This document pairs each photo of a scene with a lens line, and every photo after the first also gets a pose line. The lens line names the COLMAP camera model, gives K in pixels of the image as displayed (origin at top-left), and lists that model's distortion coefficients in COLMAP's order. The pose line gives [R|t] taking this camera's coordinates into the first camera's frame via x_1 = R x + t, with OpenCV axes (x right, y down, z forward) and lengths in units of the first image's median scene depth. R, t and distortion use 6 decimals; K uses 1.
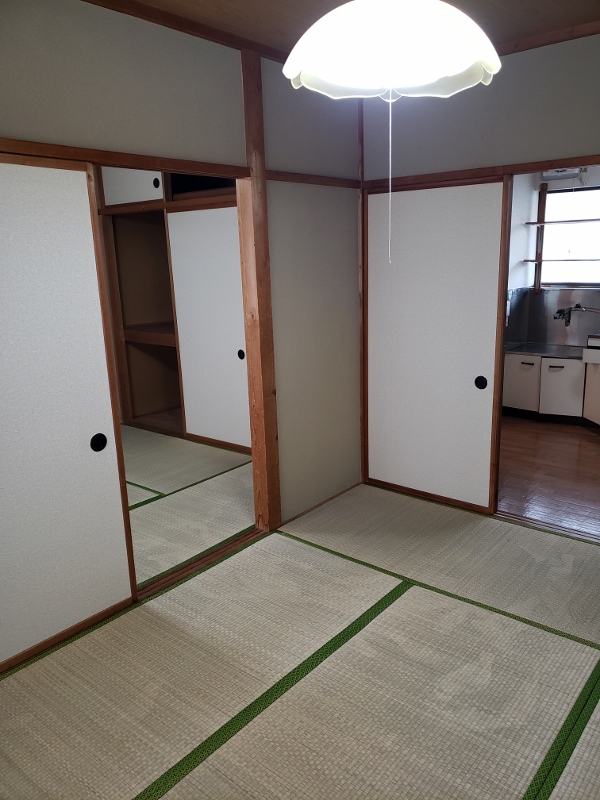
lens RADIAL K [[619.2, 0, 319.6], [0, 619.2, 403.1], [0, 0, 1]] dist [0.052476, -0.001380]
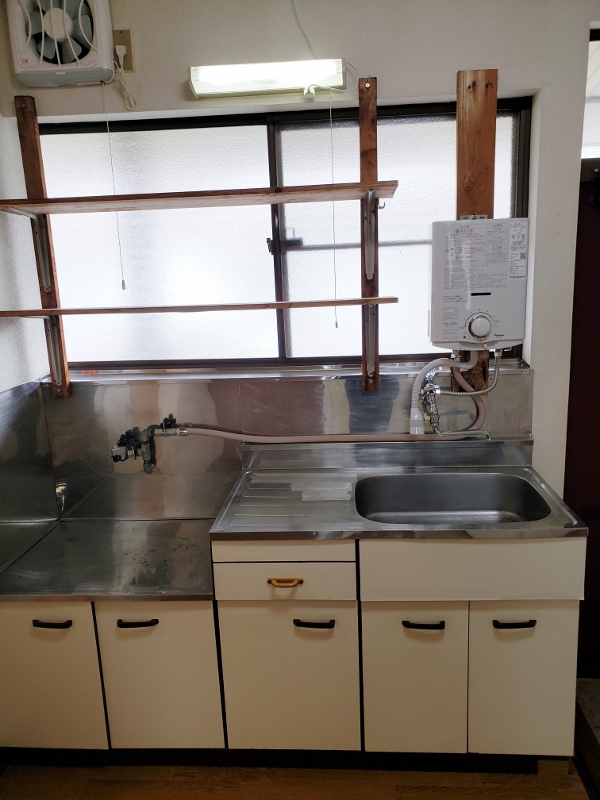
lens RADIAL K [[598.5, 0, 317.0], [0, 598.5, 400.2], [0, 0, 1]] dist [-0.034658, 0.002885]
pose [[0.806718, -0.118932, 0.578845, 0.271013], [0.153706, 0.988053, -0.011205, -0.149067], [-0.570597, 0.098012, 0.815360, 0.635642]]
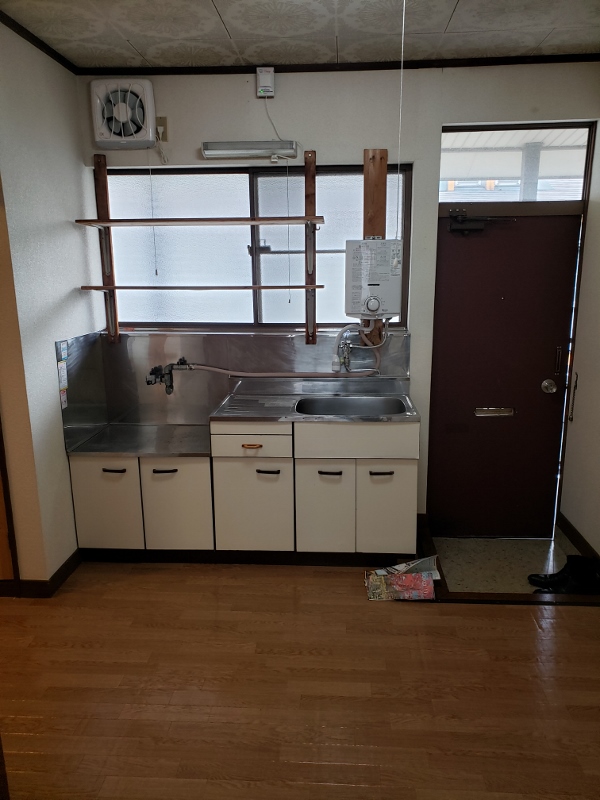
lens RADIAL K [[621.7, 0, 311.4], [0, 621.7, 405.8], [0, 0, 1]] dist [0.004694, 0.007071]
pose [[0.802976, -0.108708, 0.586014, 0.151394], [0.127299, 0.991818, 0.009557, -0.100755], [-0.582258, 0.066925, 0.810245, 0.431004]]
